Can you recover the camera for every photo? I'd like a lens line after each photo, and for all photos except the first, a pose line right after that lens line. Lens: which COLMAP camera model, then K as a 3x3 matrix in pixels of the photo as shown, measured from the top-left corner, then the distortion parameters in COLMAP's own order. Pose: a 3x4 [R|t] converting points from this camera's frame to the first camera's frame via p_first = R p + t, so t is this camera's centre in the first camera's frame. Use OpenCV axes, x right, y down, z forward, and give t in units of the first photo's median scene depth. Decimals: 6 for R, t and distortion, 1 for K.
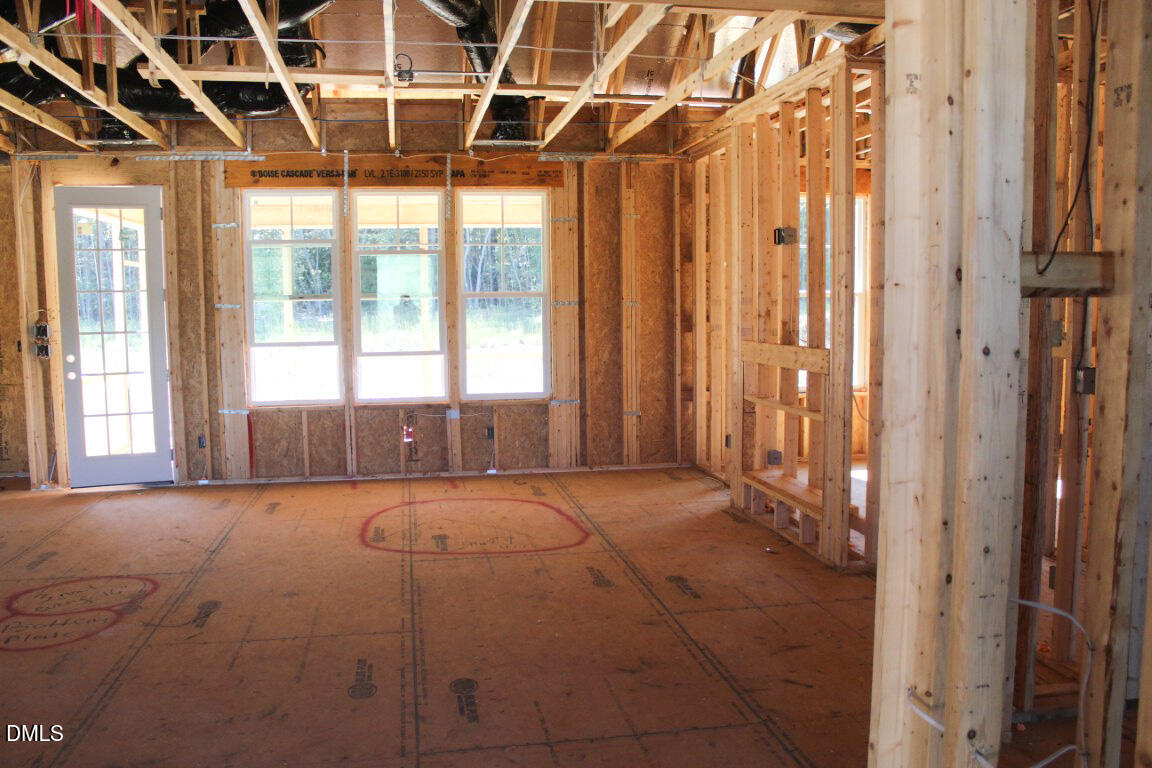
lens RADIAL K [[966.3, 0, 574.4], [0, 966.3, 385.6], [0, 0, 1]] dist [-0.160689, 0.143283]
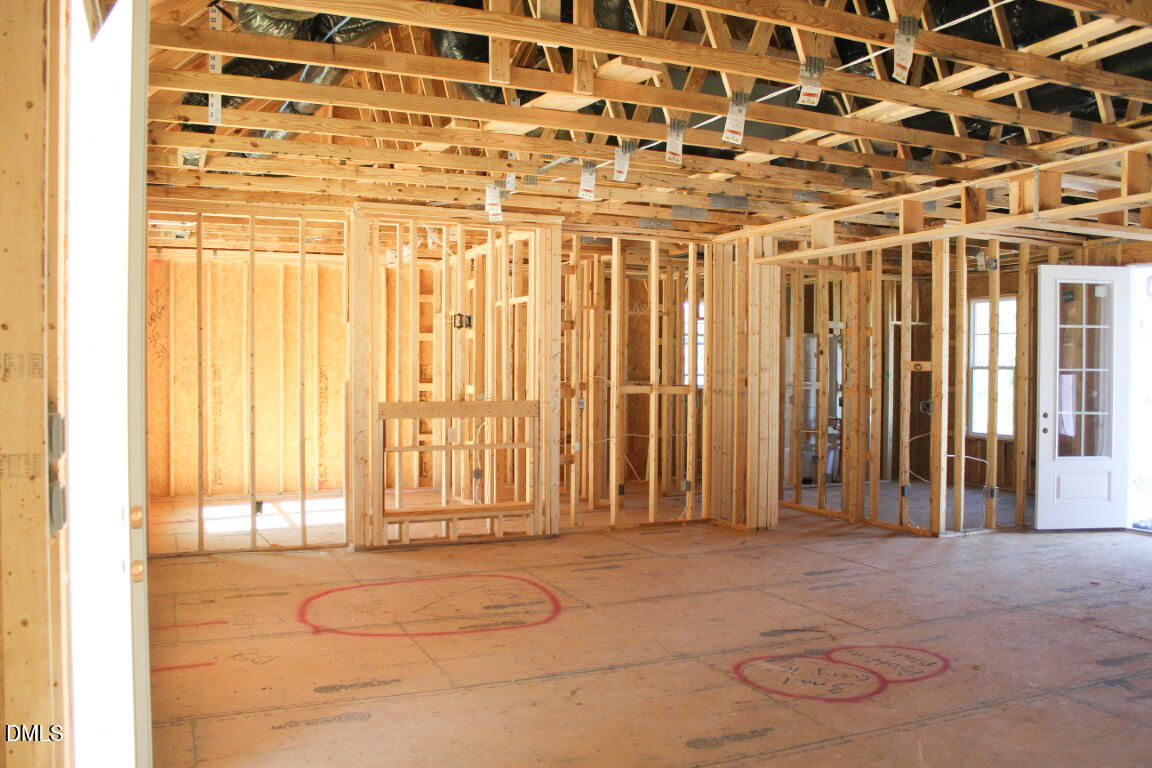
lens RADIAL K [[966.3, 0, 562.2], [0, 966.3, 386.2], [0, 0, 1]] dist [-0.160689, 0.143283]
pose [[-0.232016, -0.009188, 0.972669, -1.390567], [0.087511, 0.995703, 0.030280, -0.112468], [-0.968767, 0.092145, -0.230215, 1.438099]]
